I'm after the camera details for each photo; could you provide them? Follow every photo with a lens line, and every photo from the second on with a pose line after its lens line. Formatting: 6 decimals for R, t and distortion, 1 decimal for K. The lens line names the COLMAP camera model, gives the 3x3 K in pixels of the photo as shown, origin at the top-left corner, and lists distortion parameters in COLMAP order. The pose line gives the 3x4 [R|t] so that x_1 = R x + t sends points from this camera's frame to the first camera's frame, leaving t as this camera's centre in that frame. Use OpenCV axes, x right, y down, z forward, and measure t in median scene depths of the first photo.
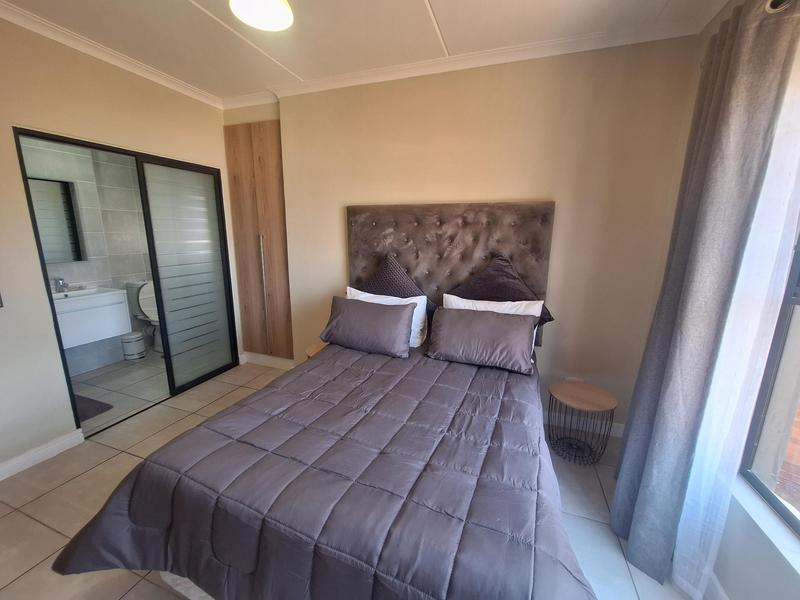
lens RADIAL K [[318.6, 0, 400.2], [0, 318.6, 298.3], [0, 0, 1]] dist [-0.001420, 0.000313]
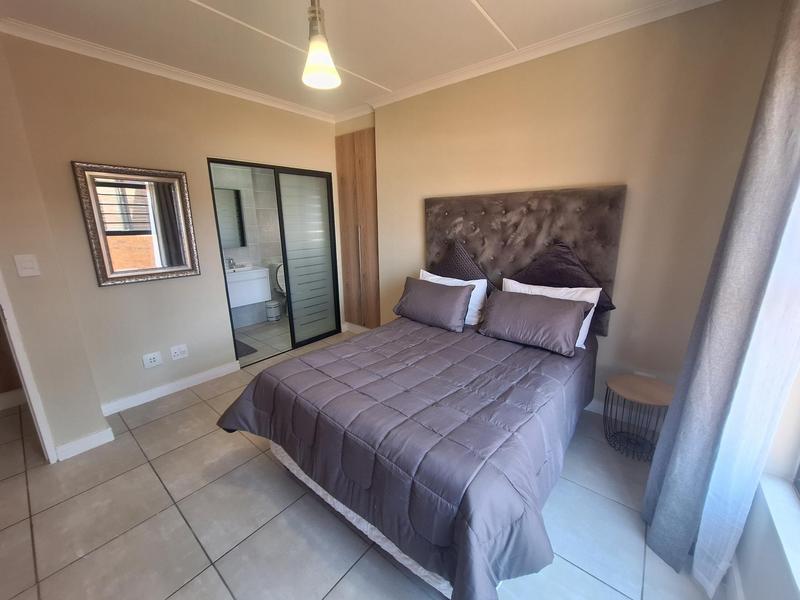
lens RADIAL K [[318.6, 0, 400.7], [0, 318.6, 301.0], [0, 0, 1]] dist [-0.001420, 0.000313]
pose [[0.940985, 0.061083, -0.332890, 0.187225], [-0.047330, 0.997663, 0.049275, 0.027995], [0.335121, -0.030611, 0.941678, -0.133209]]
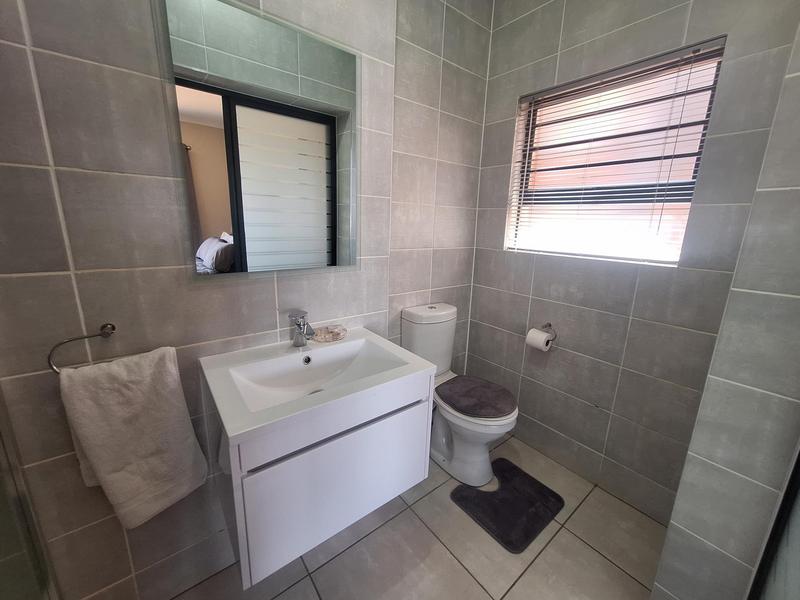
lens RADIAL K [[318.6, 0, 399.9], [0, 318.6, 298.2], [0, 0, 1]] dist [-0.001420, 0.000313]
pose [[0.845836, 0.128169, -0.517816, -1.101936], [-0.124597, 0.991325, 0.041846, -0.154325], [0.518688, 0.029124, 0.854468, 1.046338]]
